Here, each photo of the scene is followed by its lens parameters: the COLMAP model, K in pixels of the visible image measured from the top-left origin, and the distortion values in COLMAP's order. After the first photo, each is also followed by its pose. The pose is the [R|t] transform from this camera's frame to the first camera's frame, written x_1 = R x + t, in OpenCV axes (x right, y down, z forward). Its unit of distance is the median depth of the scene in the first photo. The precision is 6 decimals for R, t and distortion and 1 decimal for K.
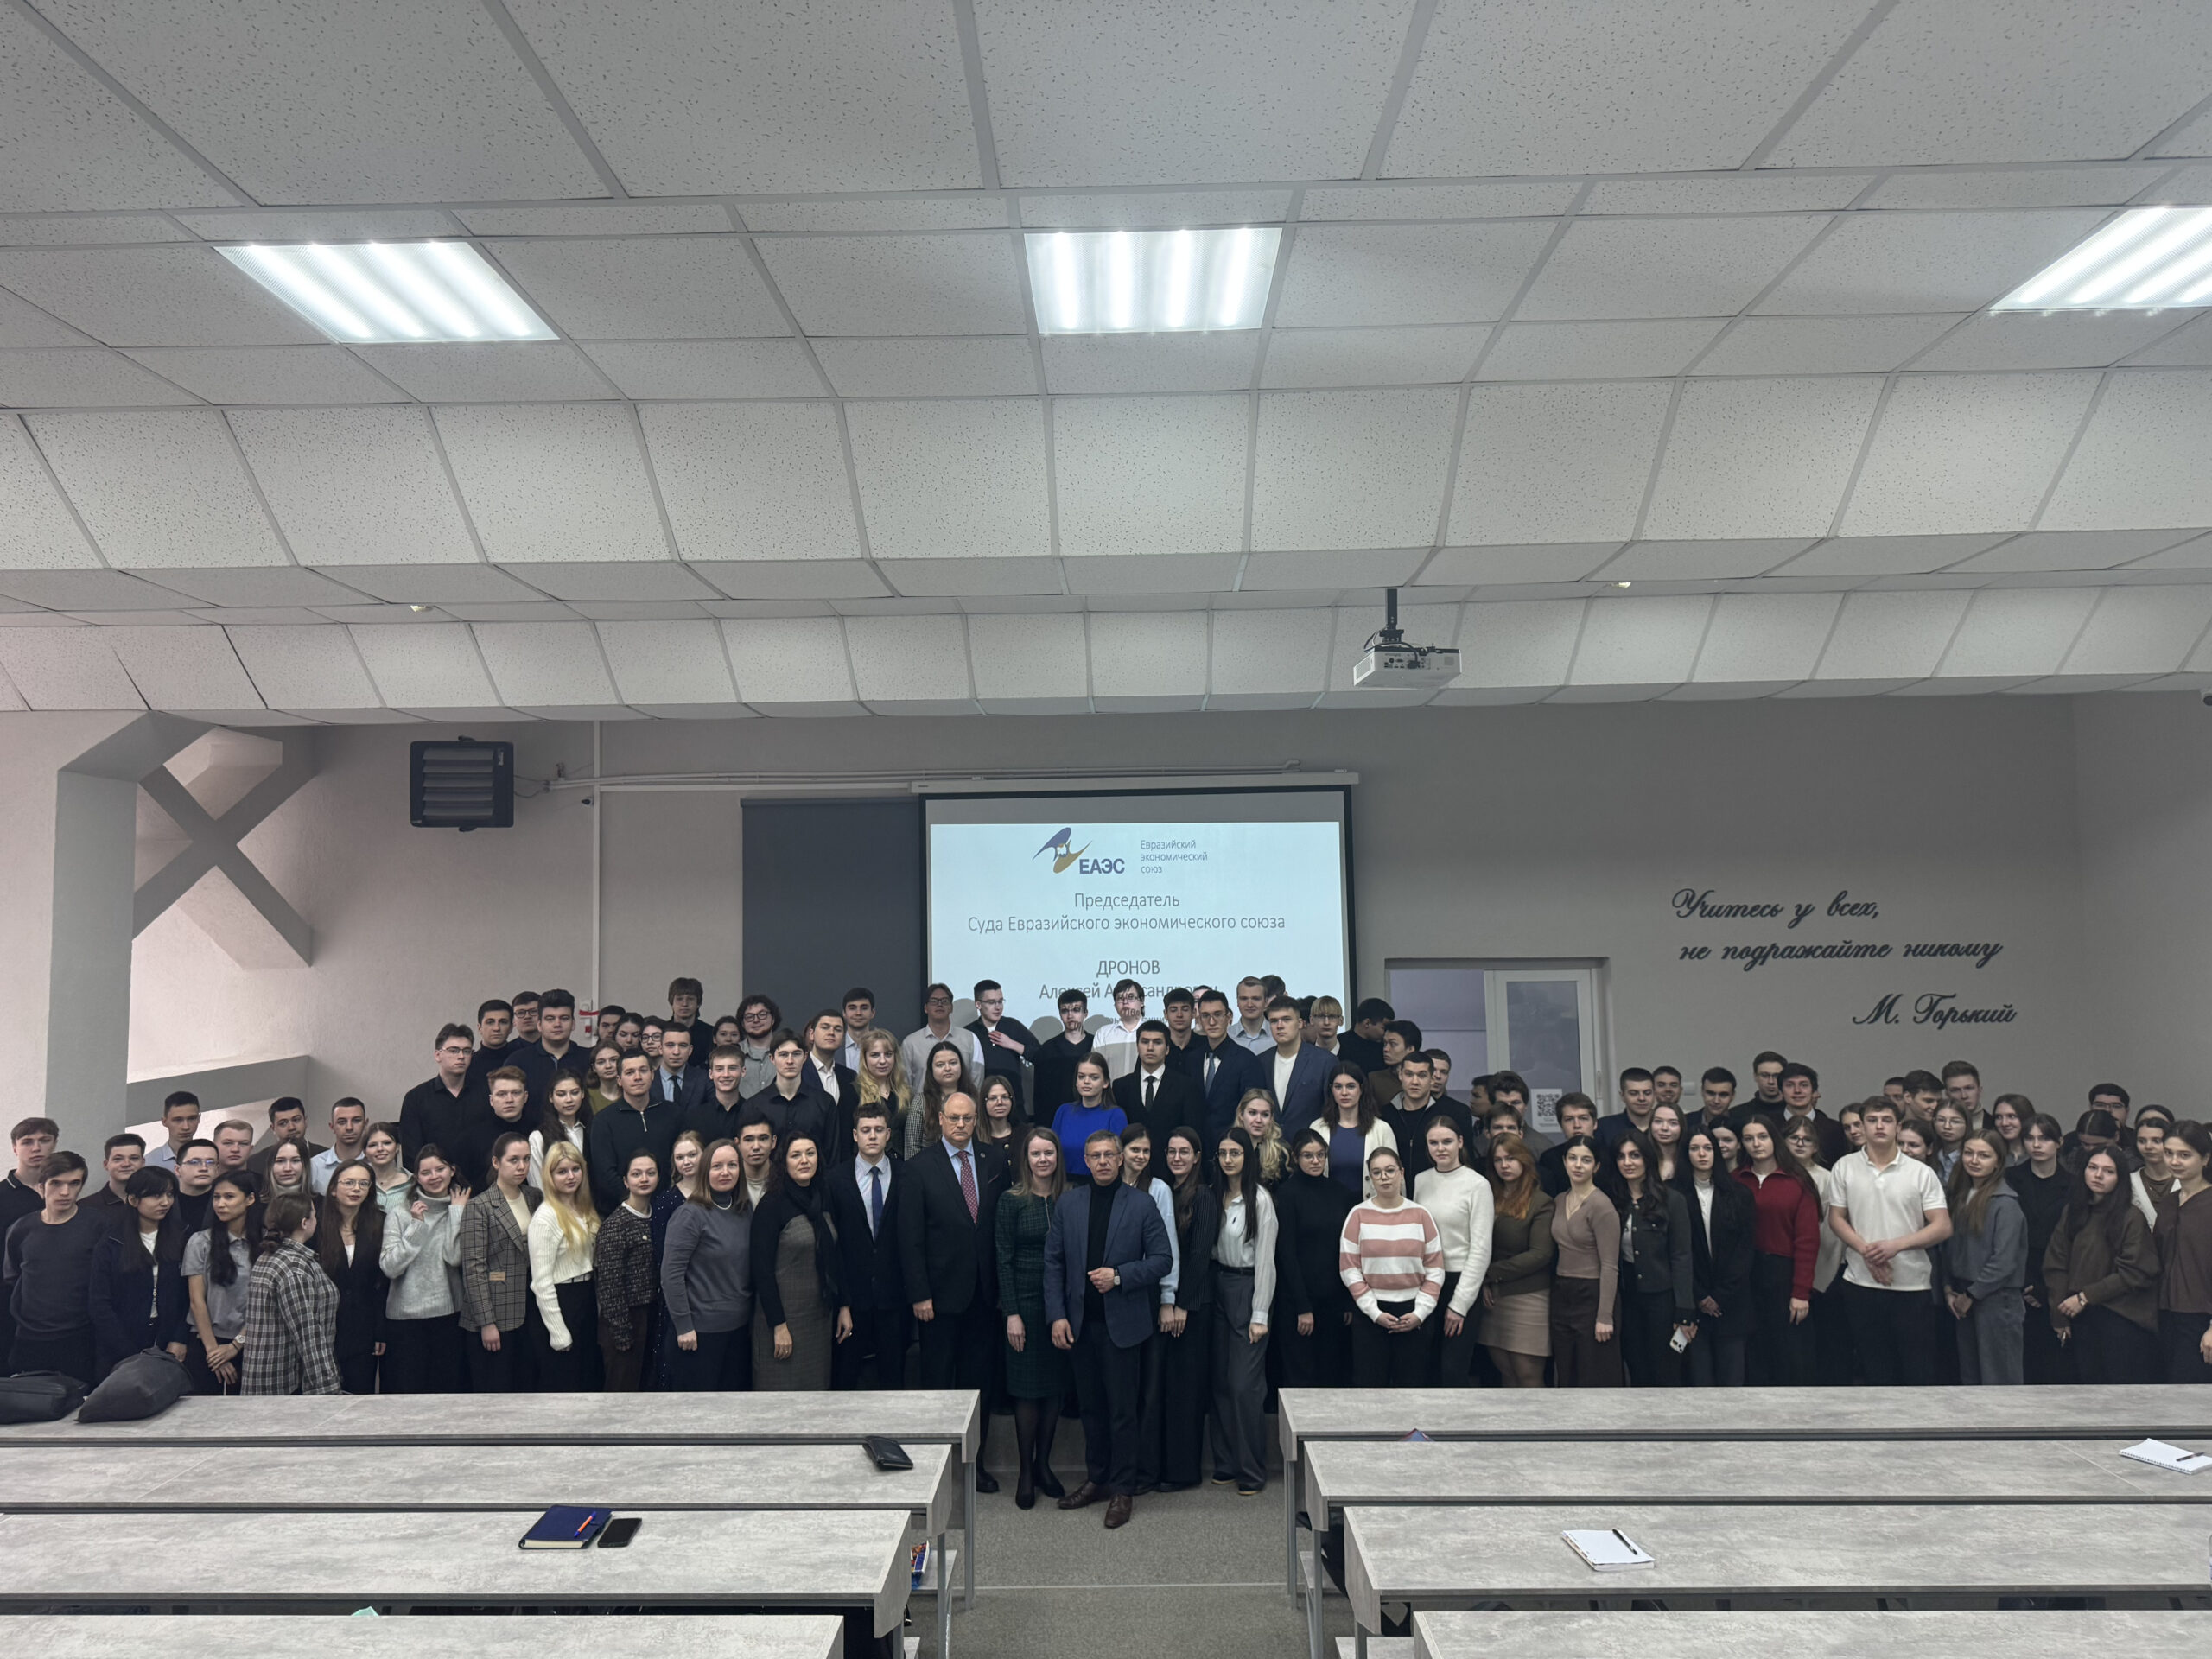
lens RADIAL K [[1539.1, 0, 1102.6], [0, 1539.1, 857.9], [0, 0, 1]] dist [0.070481, -0.001920]
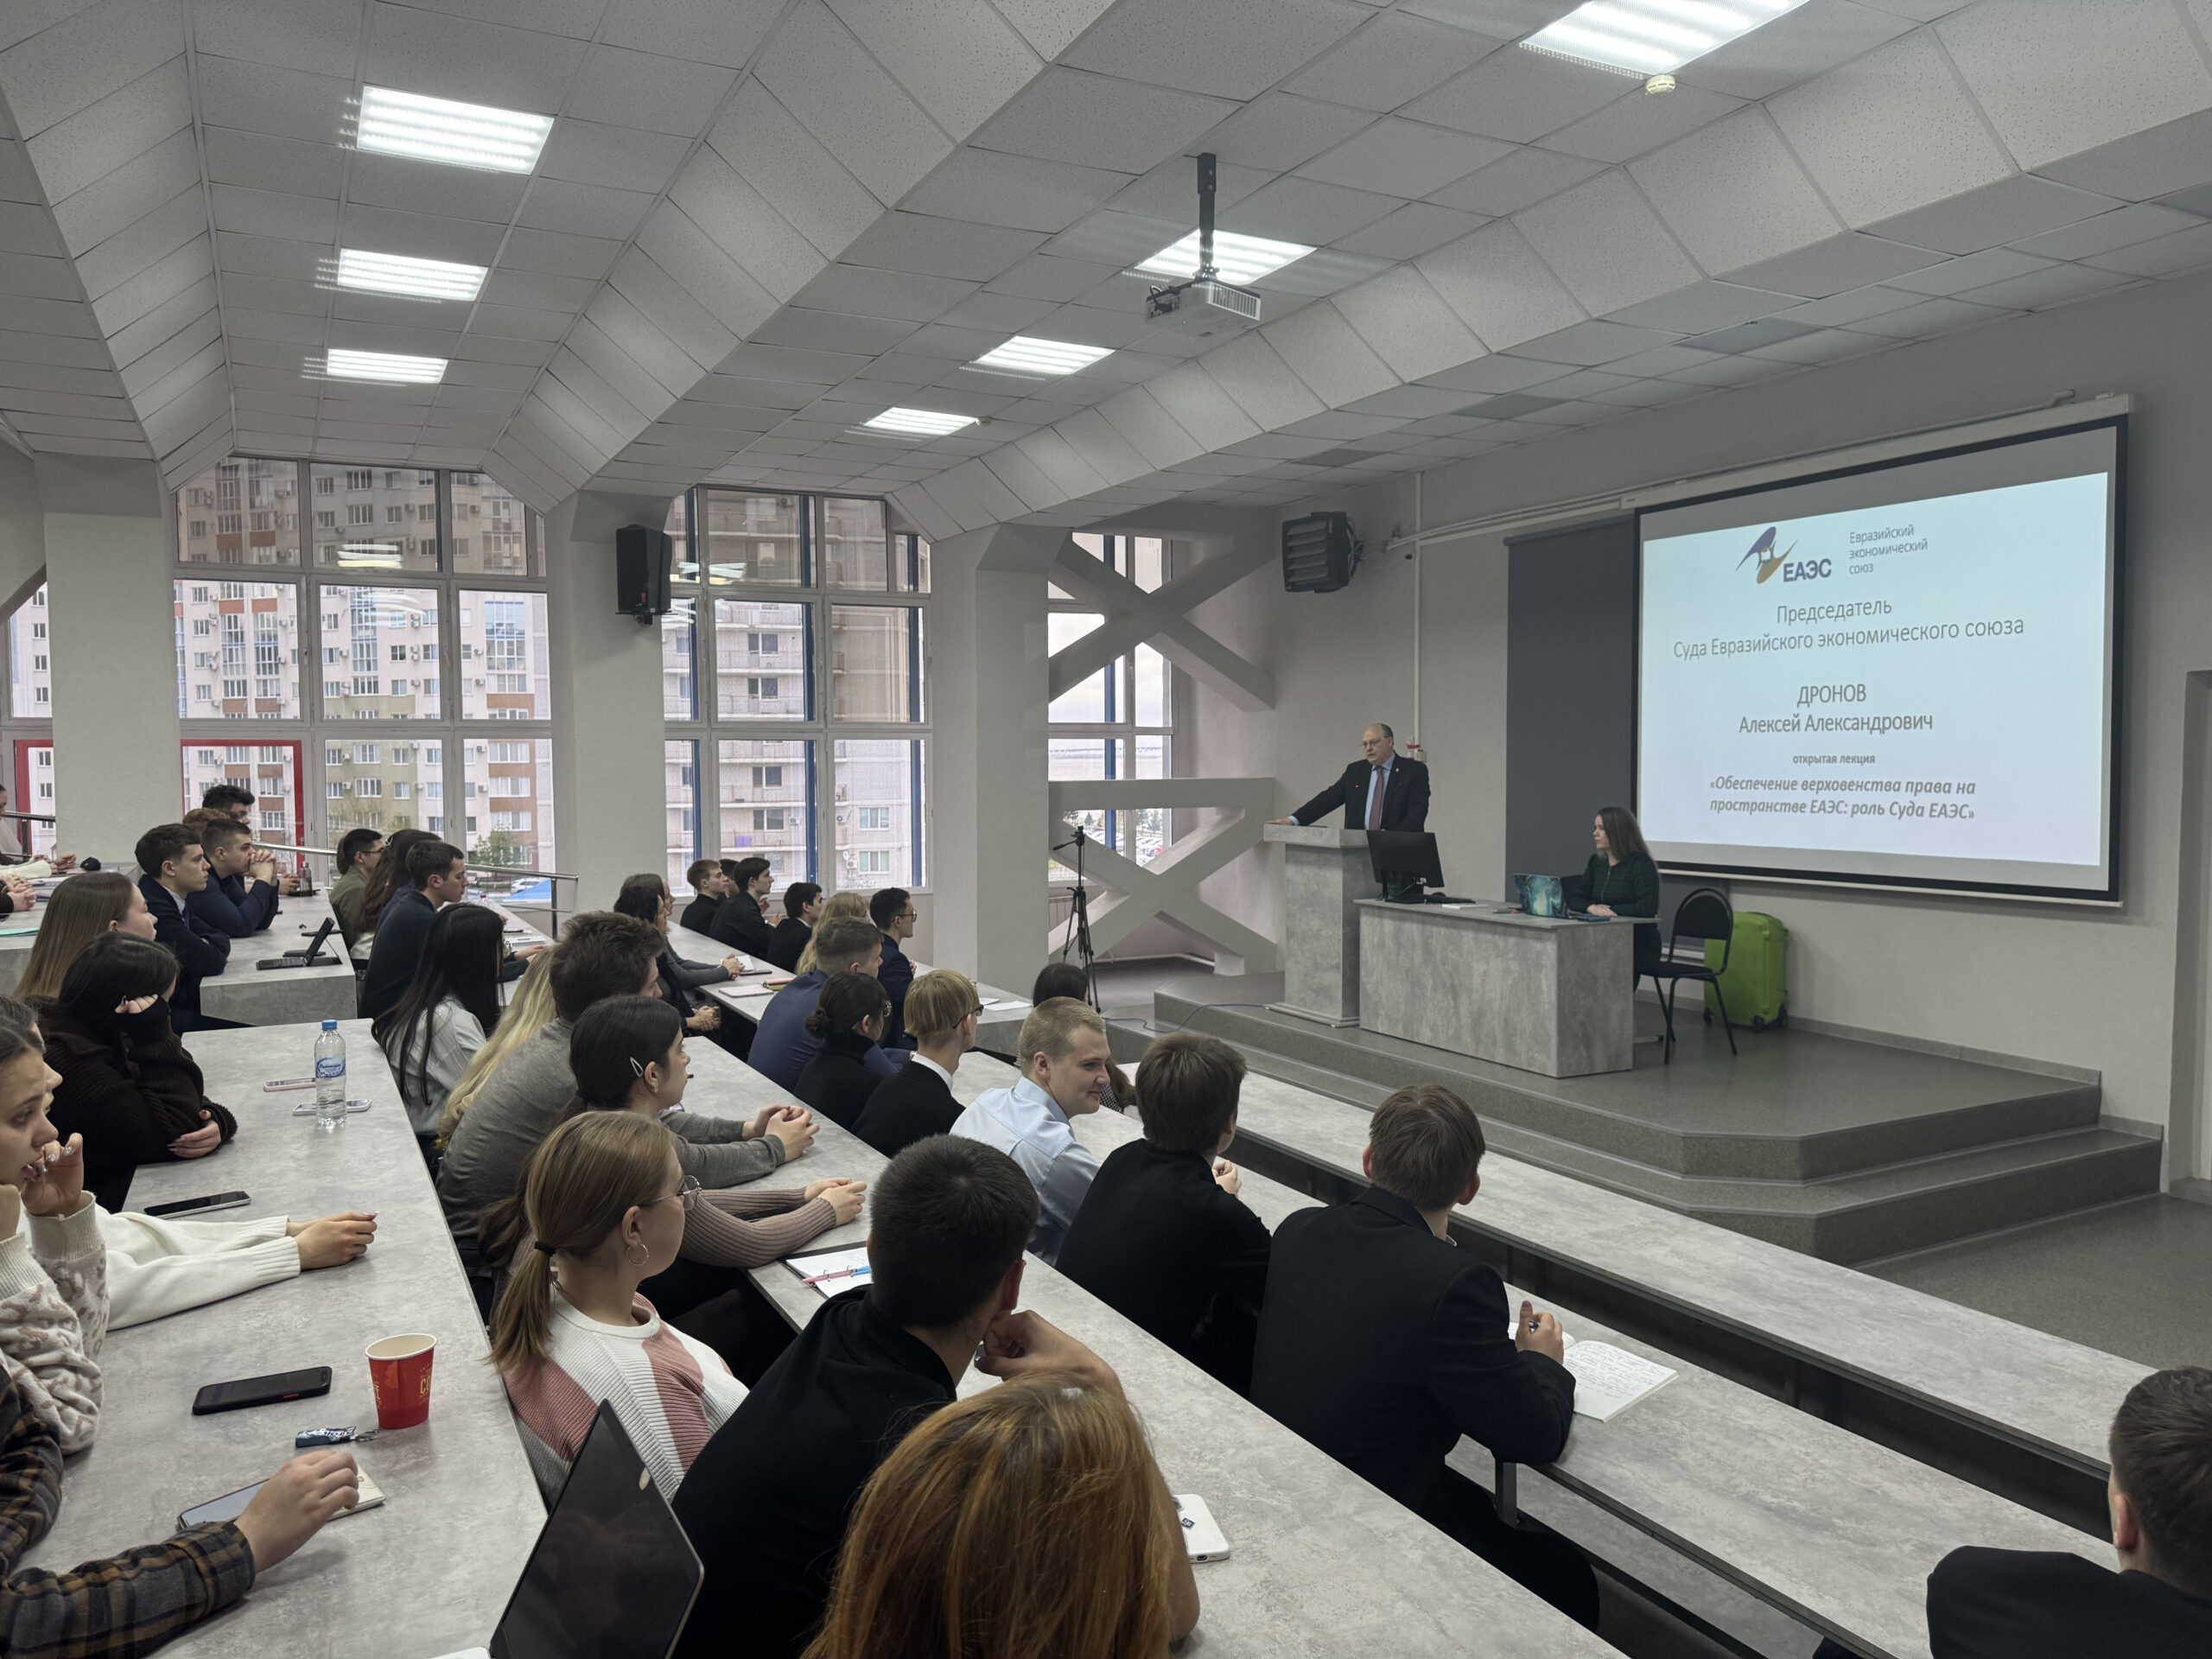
lens RADIAL K [[1527.5, 0, 1105.2], [0, 1527.5, 865.9], [0, 0, 1]] dist [-0.030320, -0.000121]
pose [[0.475521, 0.070442, -0.876879, 0.536922], [0.039564, 0.994068, 0.101311, 0.064836], [0.878814, -0.082868, 0.469913, 0.284757]]
